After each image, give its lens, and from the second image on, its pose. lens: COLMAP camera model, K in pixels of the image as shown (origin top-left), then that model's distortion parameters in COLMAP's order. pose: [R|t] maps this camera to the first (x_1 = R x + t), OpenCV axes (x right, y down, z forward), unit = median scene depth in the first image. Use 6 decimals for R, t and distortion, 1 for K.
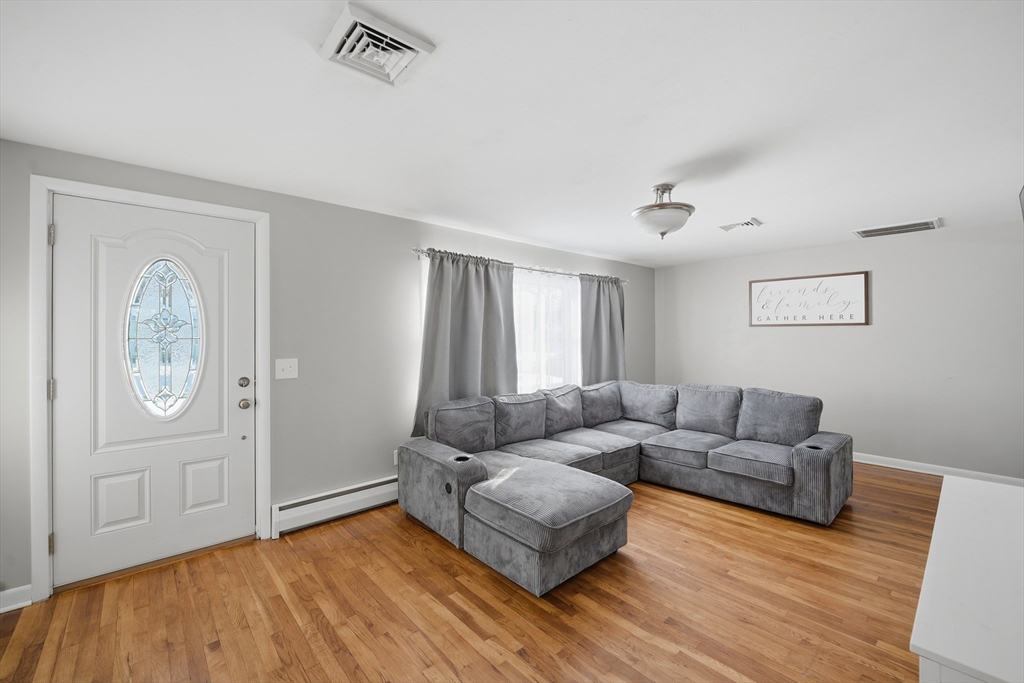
lens RADIAL K [[422.4, 0, 507.9], [0, 422.4, 330.8], [0, 0, 1]] dist [-0.008621, -0.000470]
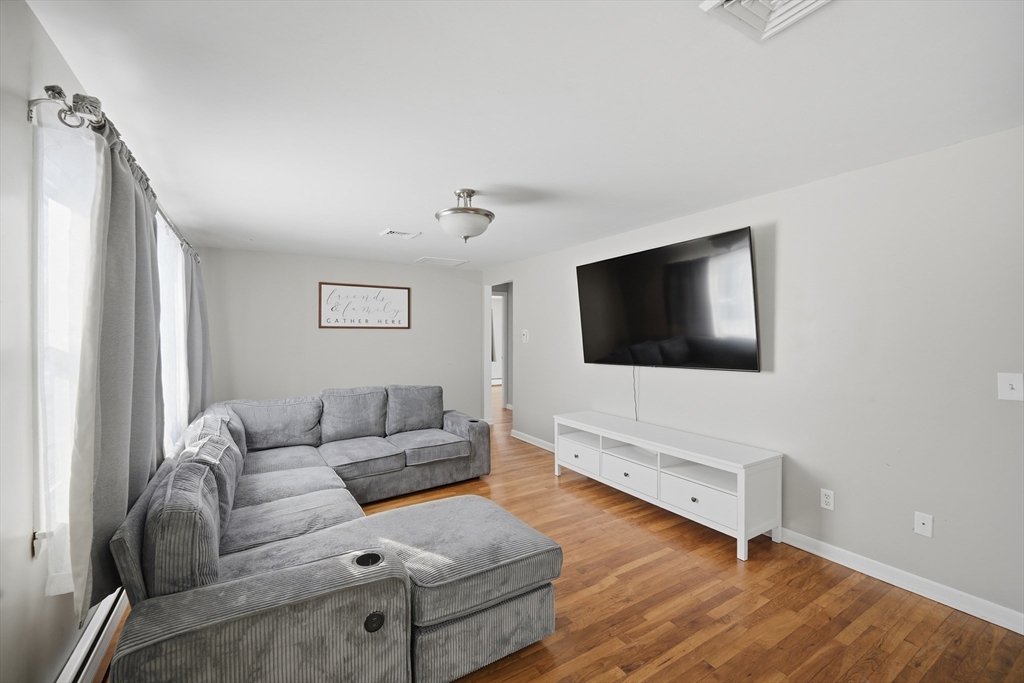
lens RADIAL K [[426.6, 0, 513.1], [0, 426.6, 330.6], [0, 0, 1]] dist [-0.000401, -0.006032]
pose [[0.164670, 0.012264, 0.986272, -0.491690], [-0.008763, 0.999901, -0.010970, 0.004785], [-0.986310, -0.006837, 0.164761, 0.557952]]
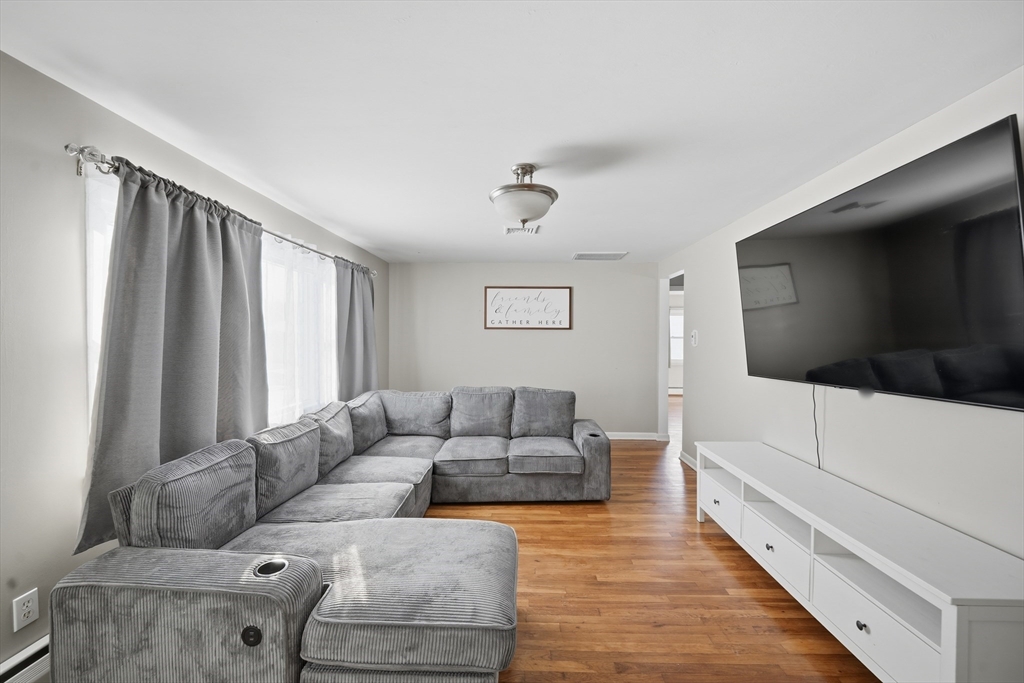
lens RADIAL K [[418.3, 0, 511.6], [0, 418.3, 338.2], [0, 0, 1]] dist [-0.000934, -0.006234]
pose [[0.682499, 0.002689, 0.730882, -0.221986], [-0.013749, 0.999864, 0.009160, 0.004171], [-0.730758, -0.016301, 0.682442, 0.329212]]
